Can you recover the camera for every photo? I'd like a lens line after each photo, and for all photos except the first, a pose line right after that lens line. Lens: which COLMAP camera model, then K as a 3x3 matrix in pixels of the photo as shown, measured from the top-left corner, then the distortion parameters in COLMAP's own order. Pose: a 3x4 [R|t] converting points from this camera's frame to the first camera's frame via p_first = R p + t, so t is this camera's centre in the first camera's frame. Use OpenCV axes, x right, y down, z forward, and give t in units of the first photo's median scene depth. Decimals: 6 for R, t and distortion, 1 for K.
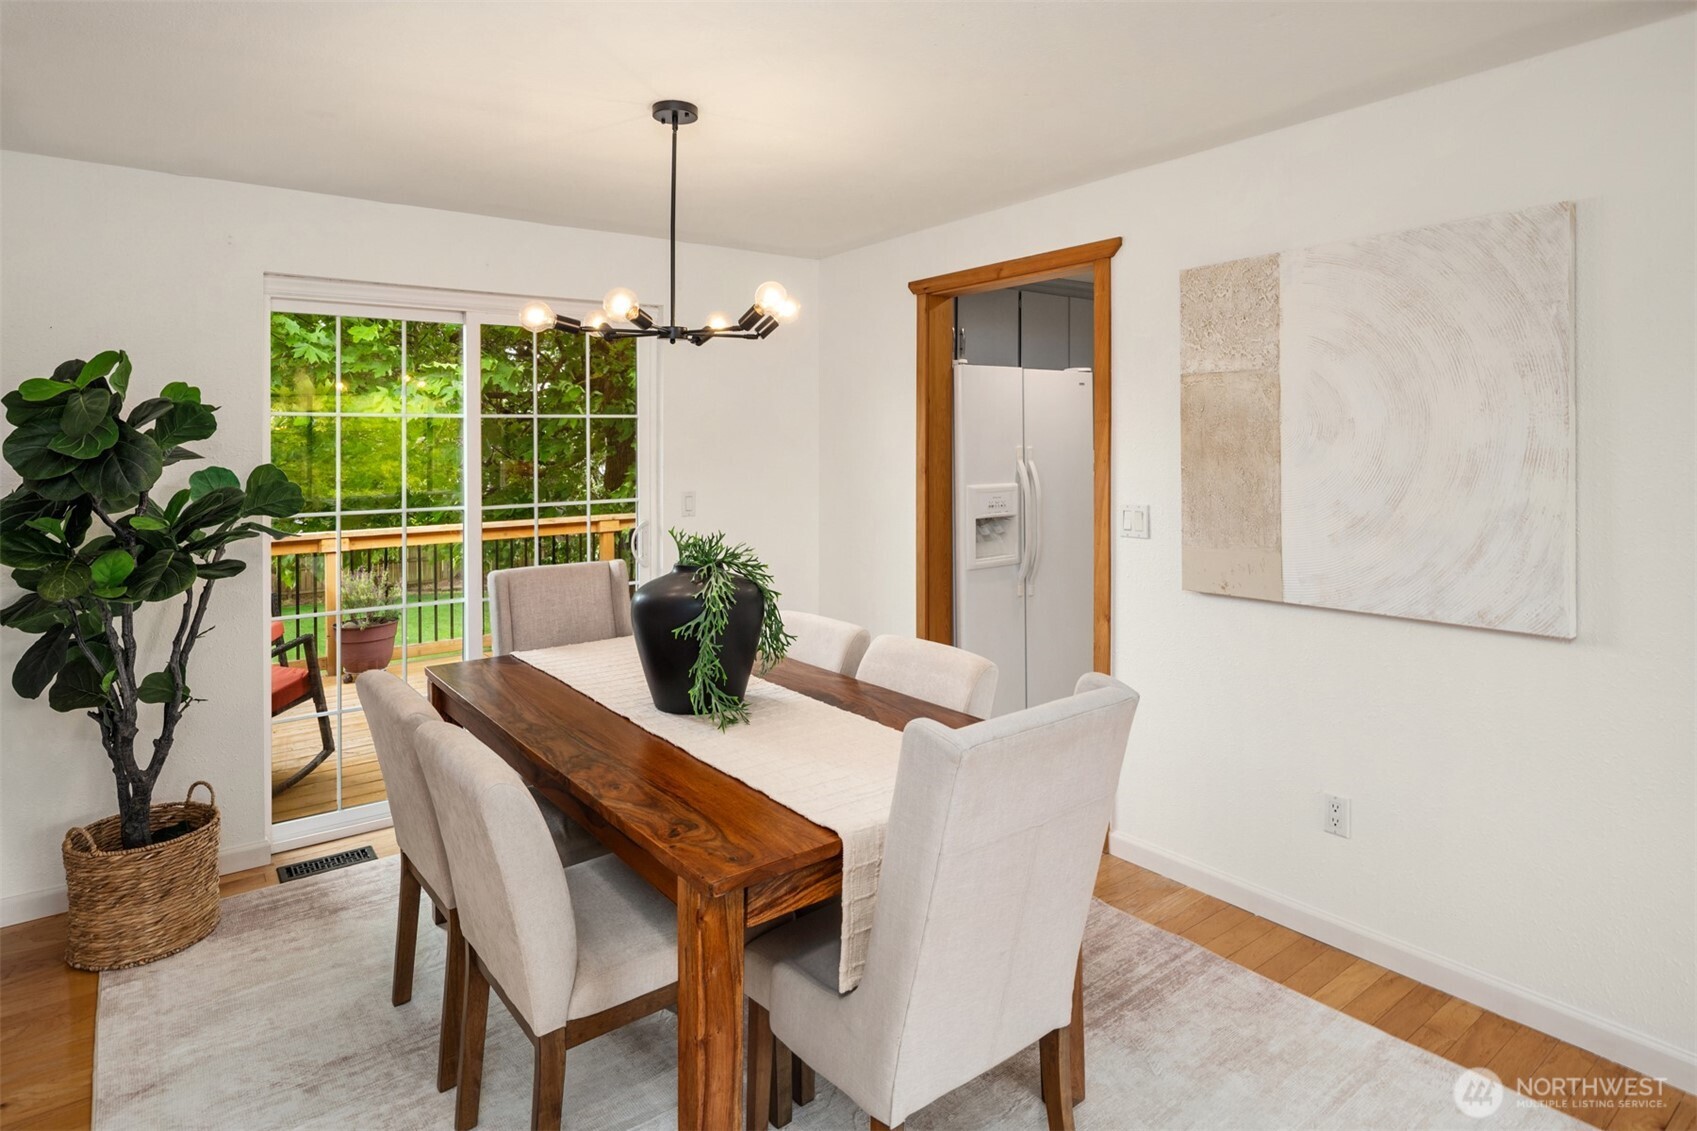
lens RADIAL K [[920.5, 0, 828.8], [0, 920.5, 443.5], [0, 0, 1]] dist [-0.002843, -0.003427]
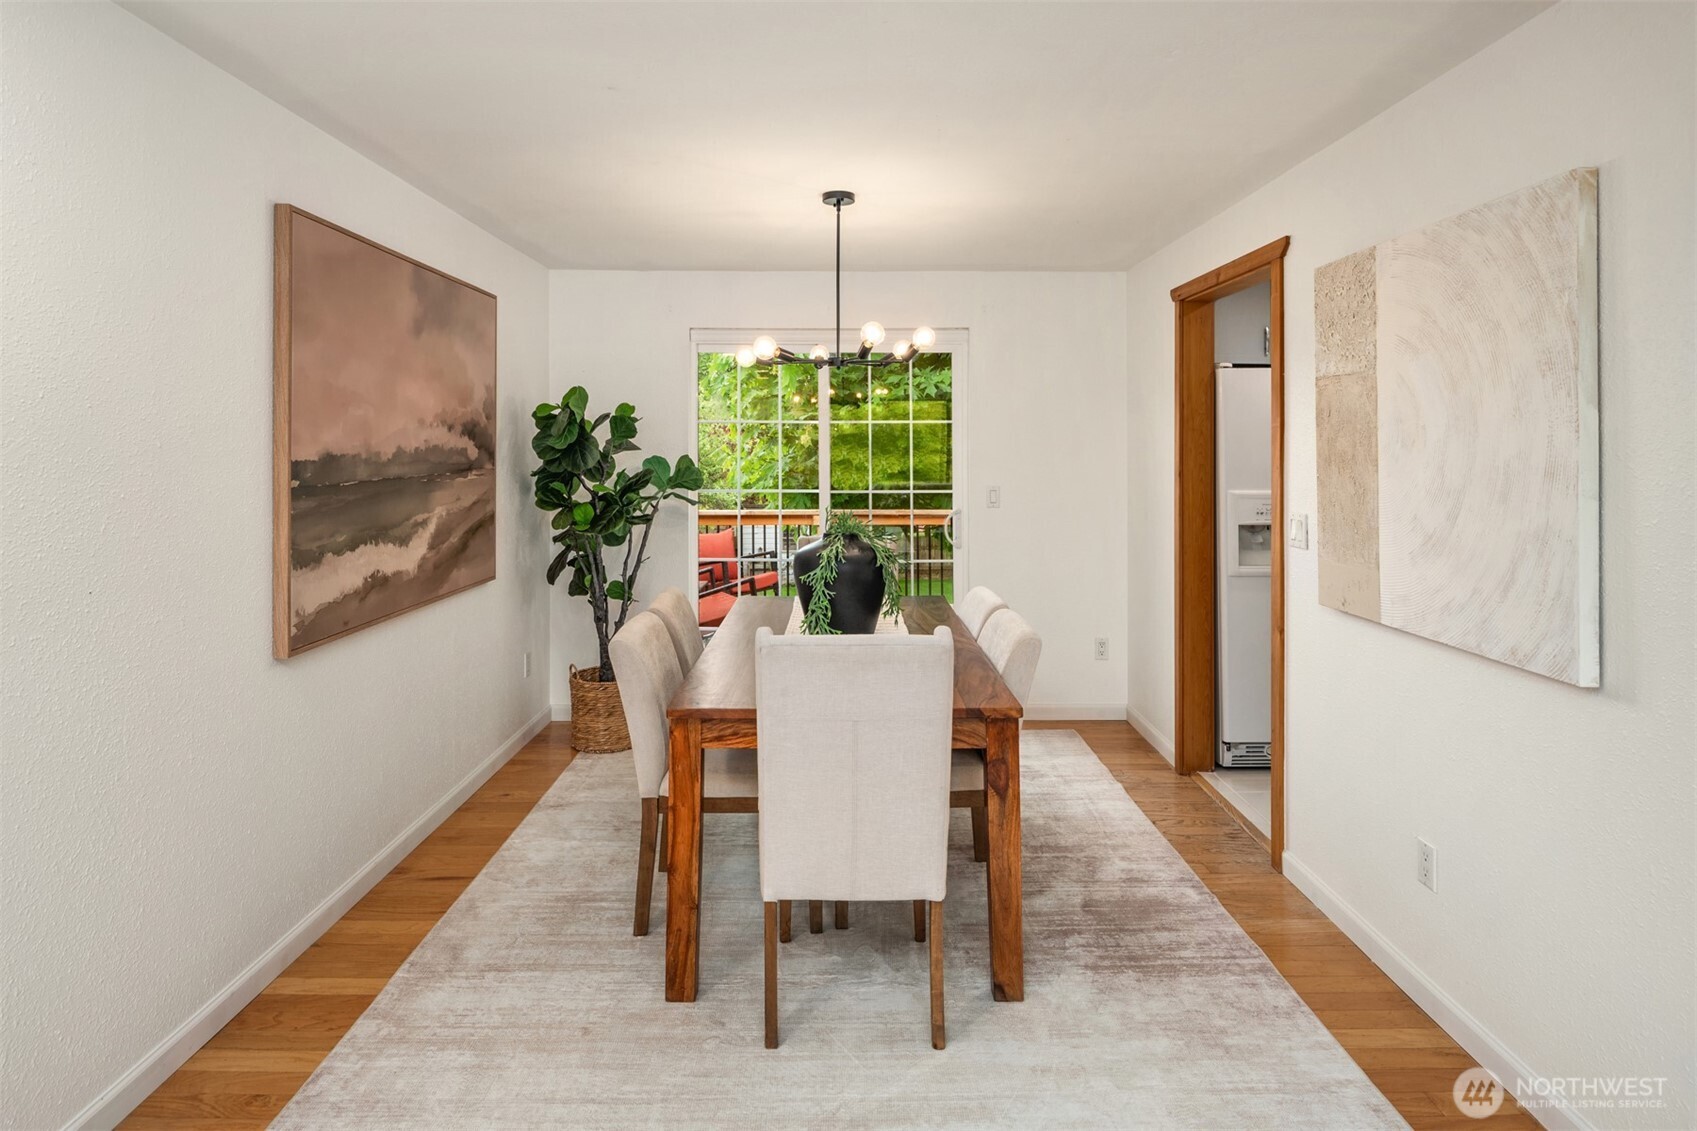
lens RADIAL K [[920.5, 0, 815.1], [0, 920.5, 447.0], [0, 0, 1]] dist [-0.002843, -0.003427]
pose [[0.786187, 0.013730, -0.617836, 0.621476], [-0.012171, 0.999903, 0.006733, -0.003811], [0.617868, 0.002227, 0.786279, -0.077639]]
